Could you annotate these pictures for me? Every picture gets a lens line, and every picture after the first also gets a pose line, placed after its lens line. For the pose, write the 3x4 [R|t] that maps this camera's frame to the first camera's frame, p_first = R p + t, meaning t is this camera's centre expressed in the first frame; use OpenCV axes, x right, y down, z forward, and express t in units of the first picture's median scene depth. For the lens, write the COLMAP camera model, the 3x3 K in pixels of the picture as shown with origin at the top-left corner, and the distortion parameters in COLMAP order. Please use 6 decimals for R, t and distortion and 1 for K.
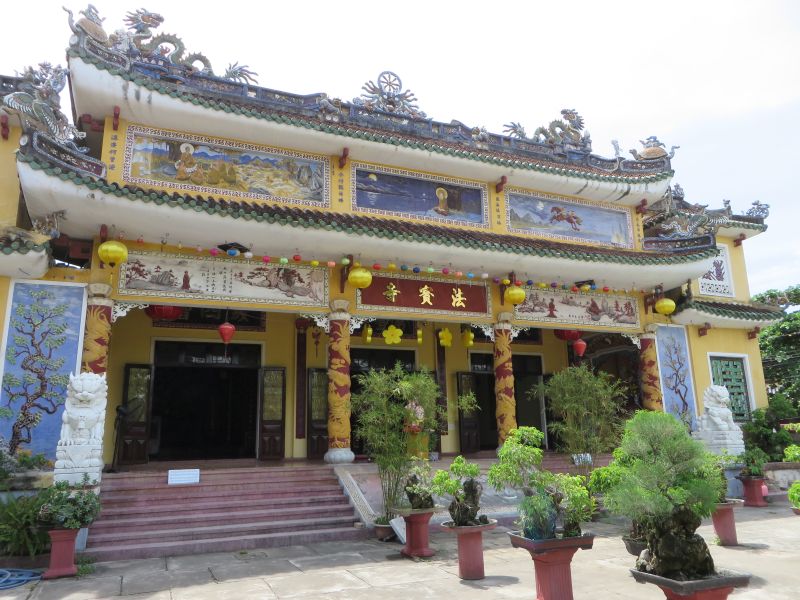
lens RADIAL K [[595.2, 0, 395.6], [0, 595.2, 305.6], [0, 0, 1]] dist [-0.027960, 0.042140]
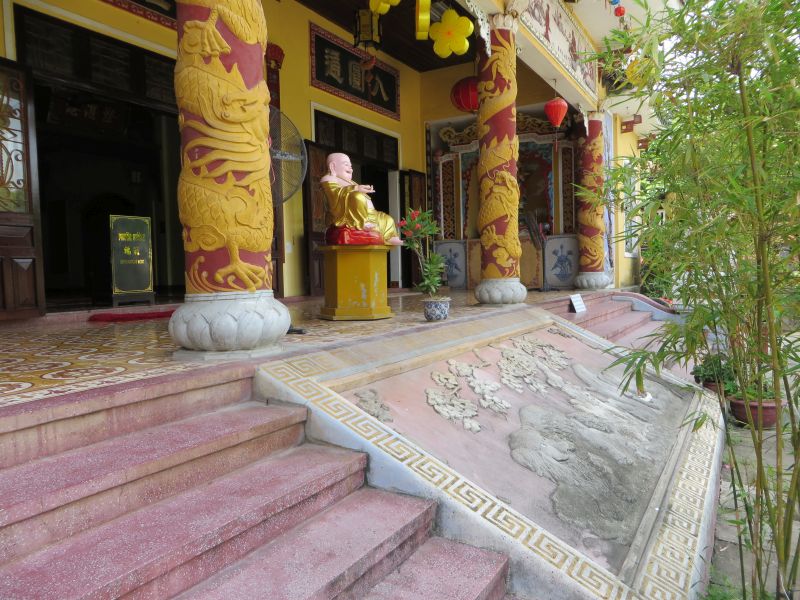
lens RADIAL K [[595.2, 0, 402.0], [0, 595.2, 297.2], [0, 0, 1]] dist [-0.027960, 0.042140]
pose [[0.792280, -0.025997, 0.609604, -0.164440], [-0.124143, 0.971326, 0.202768, 0.152457], [-0.597396, -0.236327, 0.766334, 0.637170]]
